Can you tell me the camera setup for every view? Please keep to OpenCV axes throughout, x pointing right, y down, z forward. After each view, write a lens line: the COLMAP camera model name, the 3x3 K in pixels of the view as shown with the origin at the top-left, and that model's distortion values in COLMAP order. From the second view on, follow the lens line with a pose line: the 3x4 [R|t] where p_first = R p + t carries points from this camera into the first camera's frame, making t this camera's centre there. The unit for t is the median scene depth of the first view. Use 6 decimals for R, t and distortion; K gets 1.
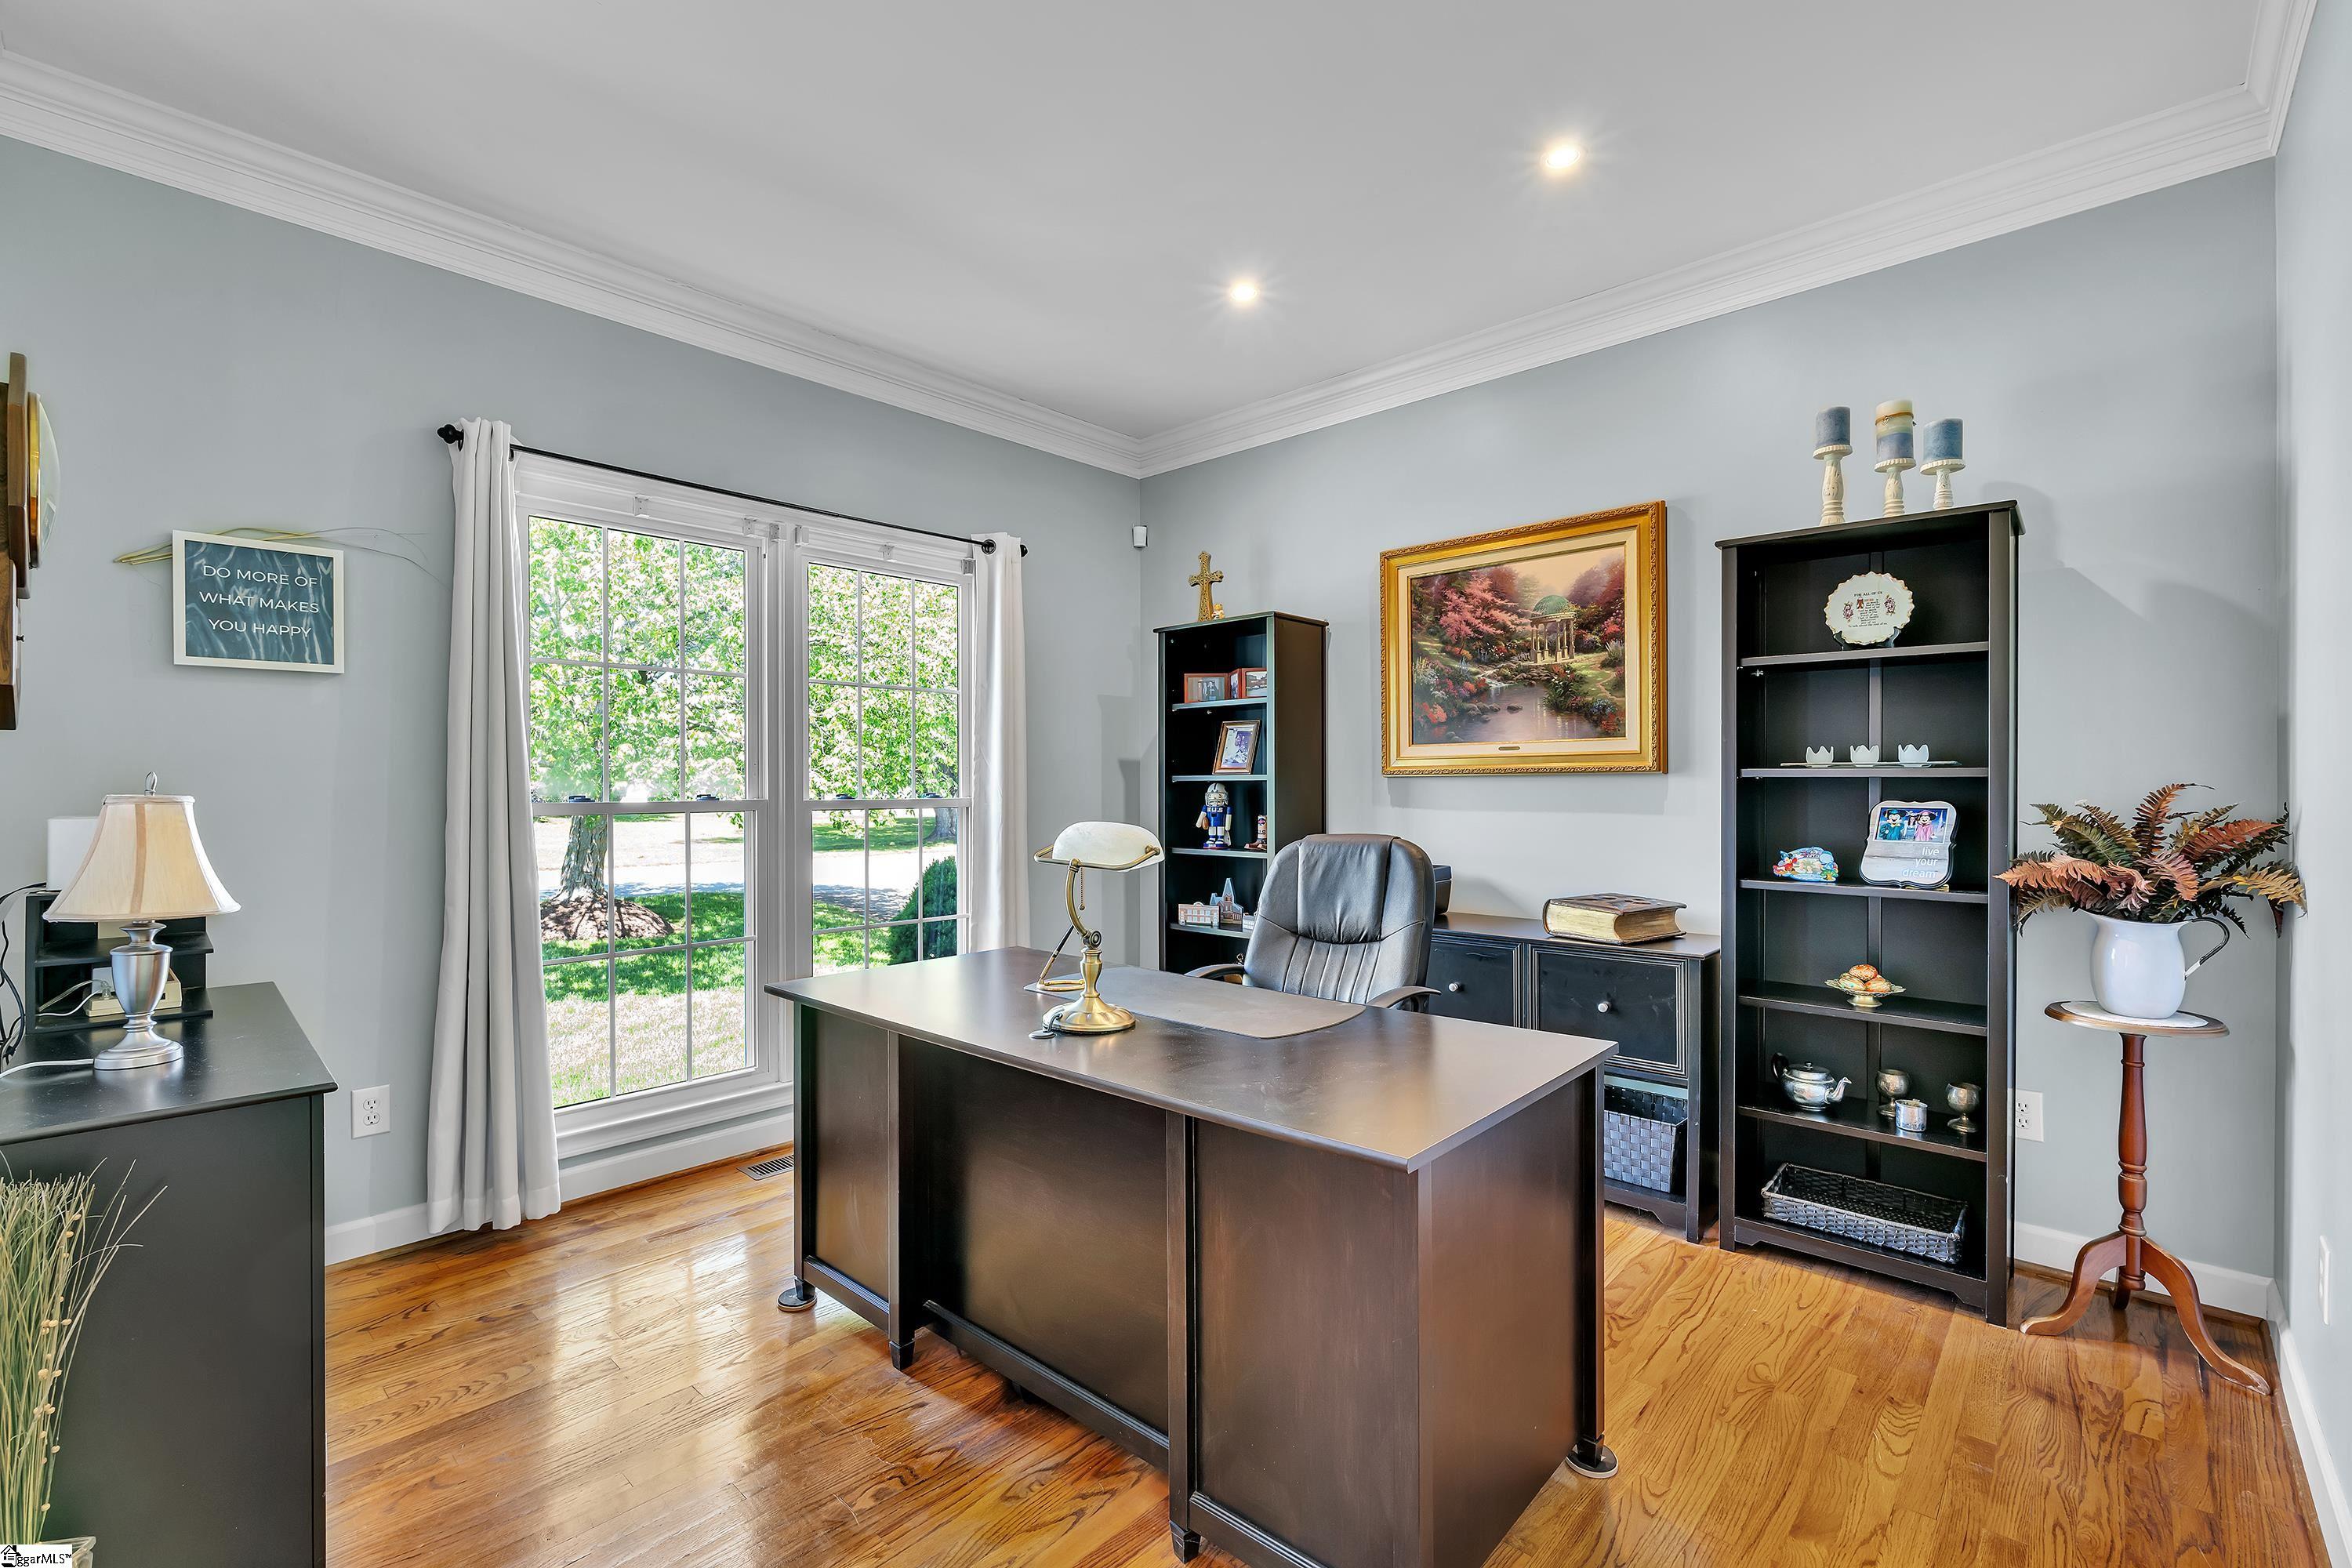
lens RADIAL K [[1035.3, 0, 1188.9], [0, 1035.3, 778.0], [0, 0, 1]] dist [-0.005709, 0.000374]
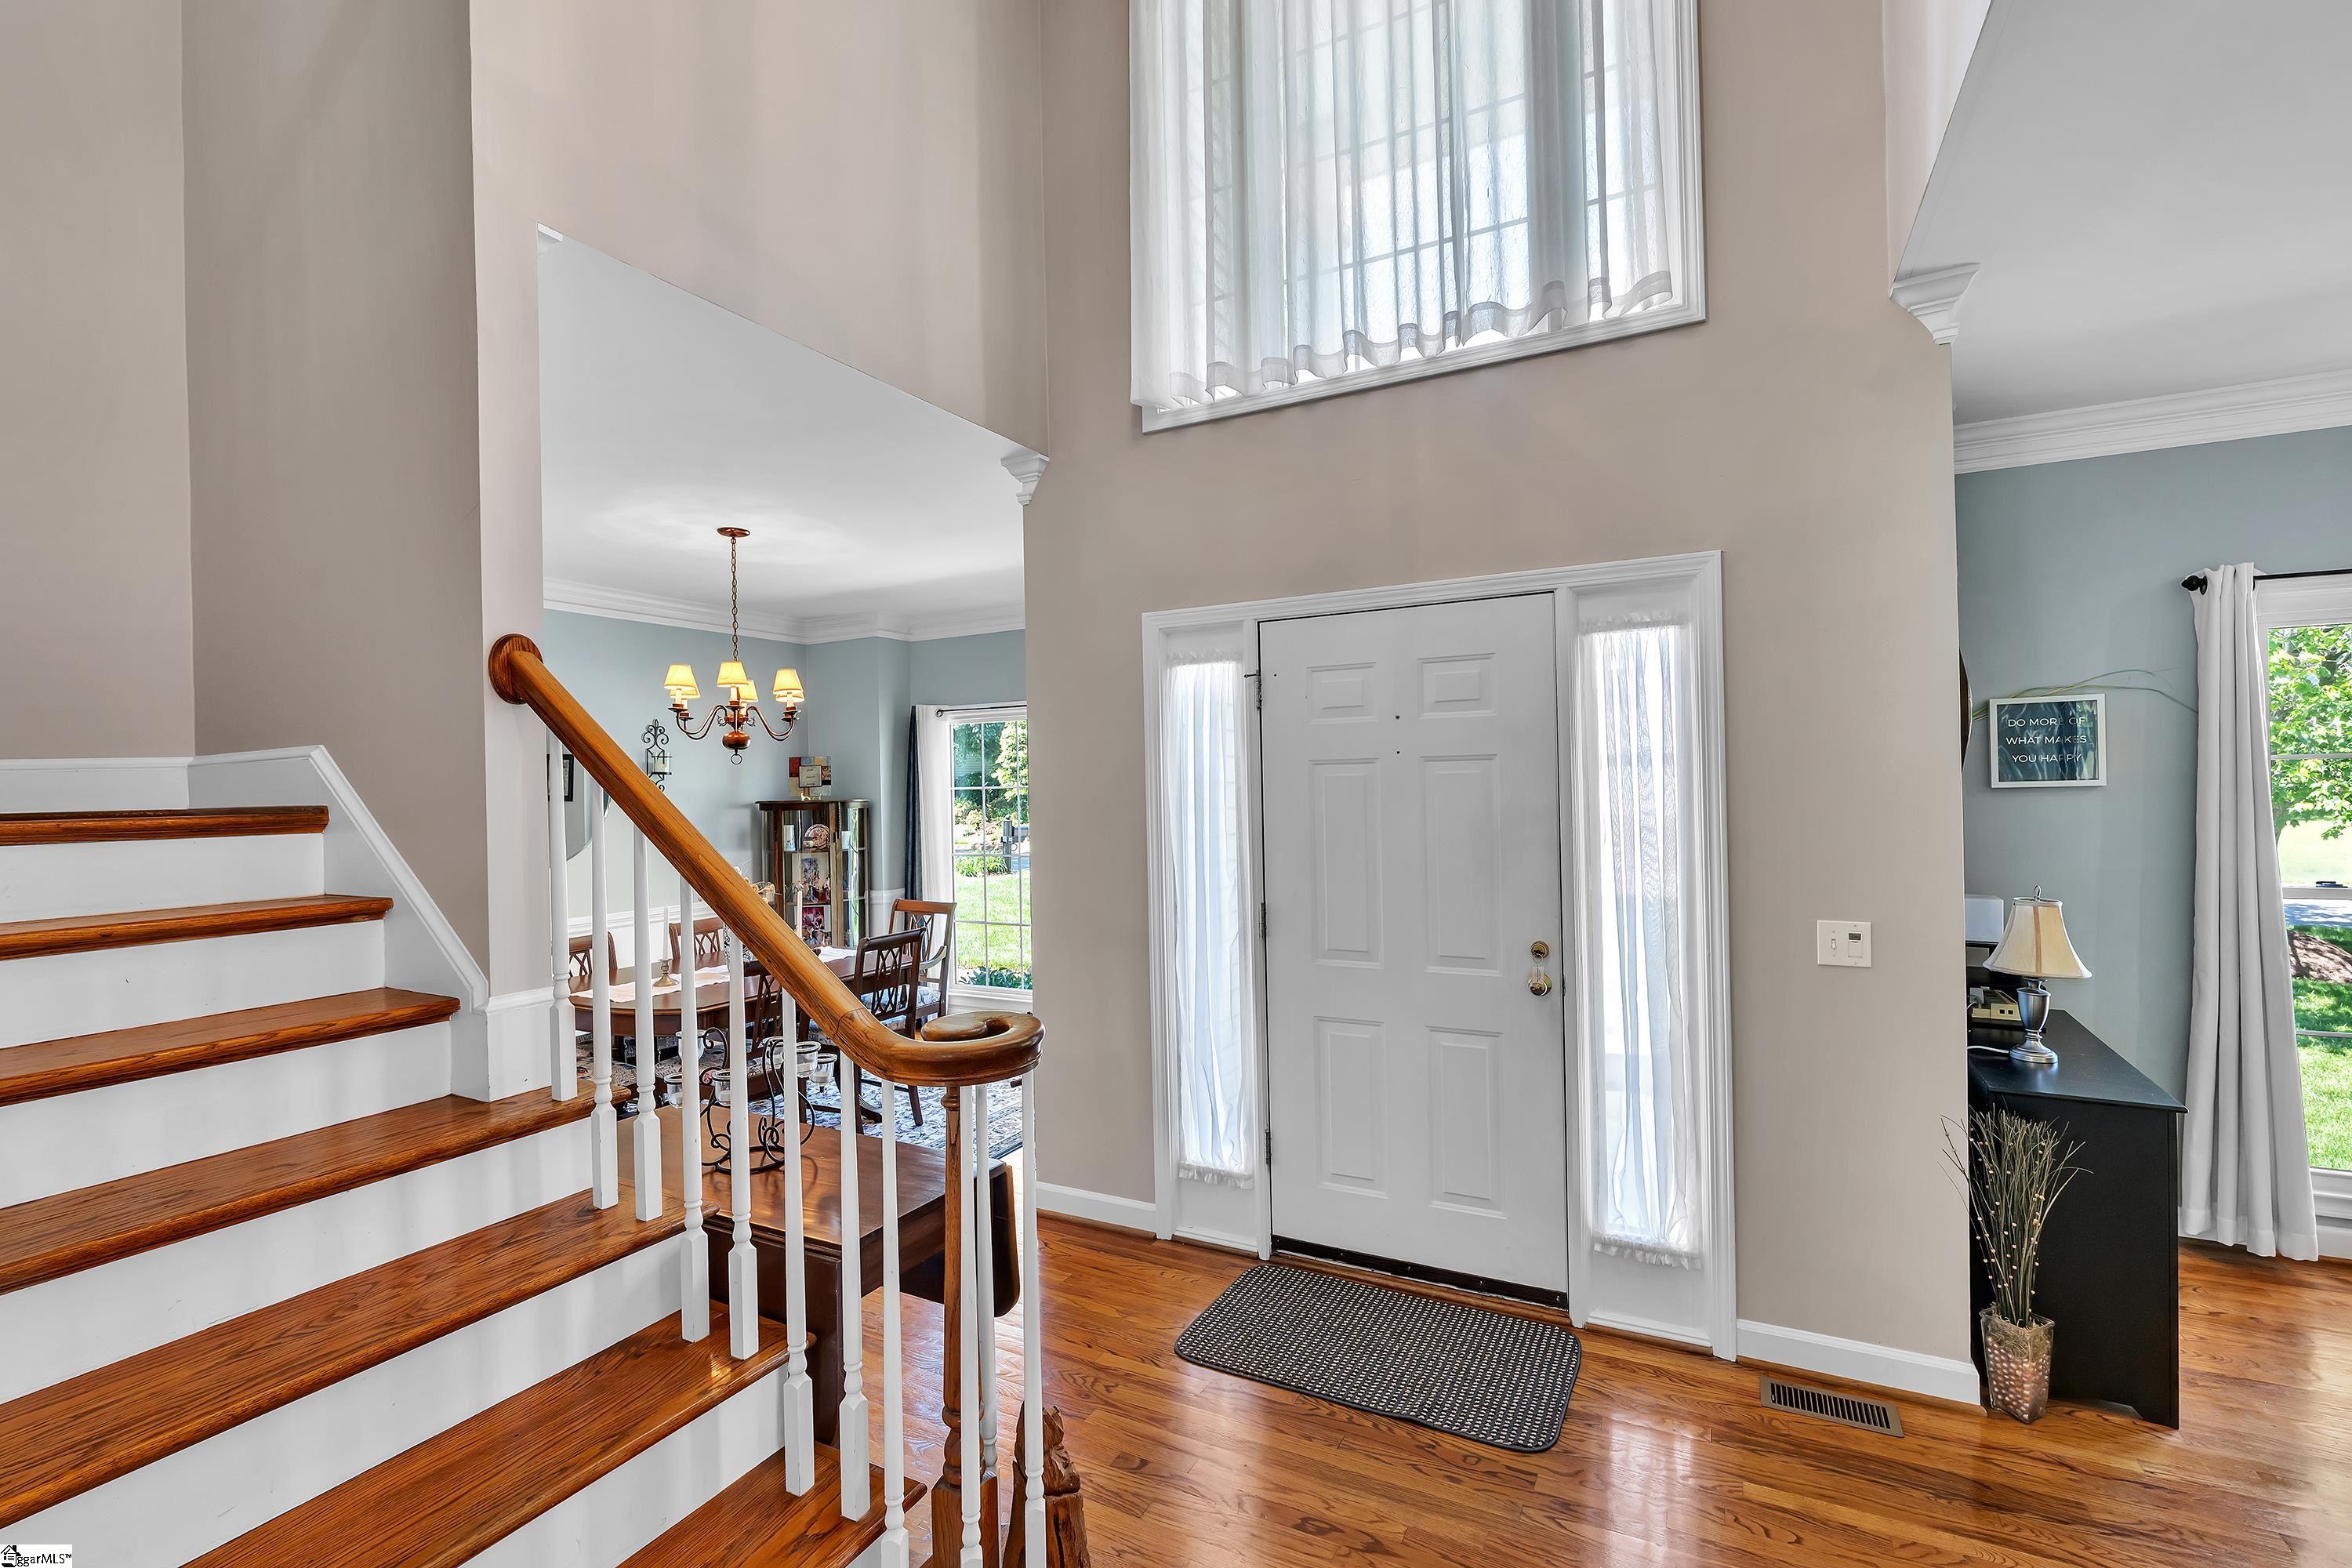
lens RADIAL K [[1035.3, 0, 1166.0], [0, 1035.3, 786.2], [0, 0, 1]] dist [-0.005709, 0.000374]
pose [[0.252432, 0.000914, -0.967614, 0.150940], [0.022903, 0.999714, 0.006920, -0.130961], [0.967344, -0.023908, 0.252339, -0.480308]]
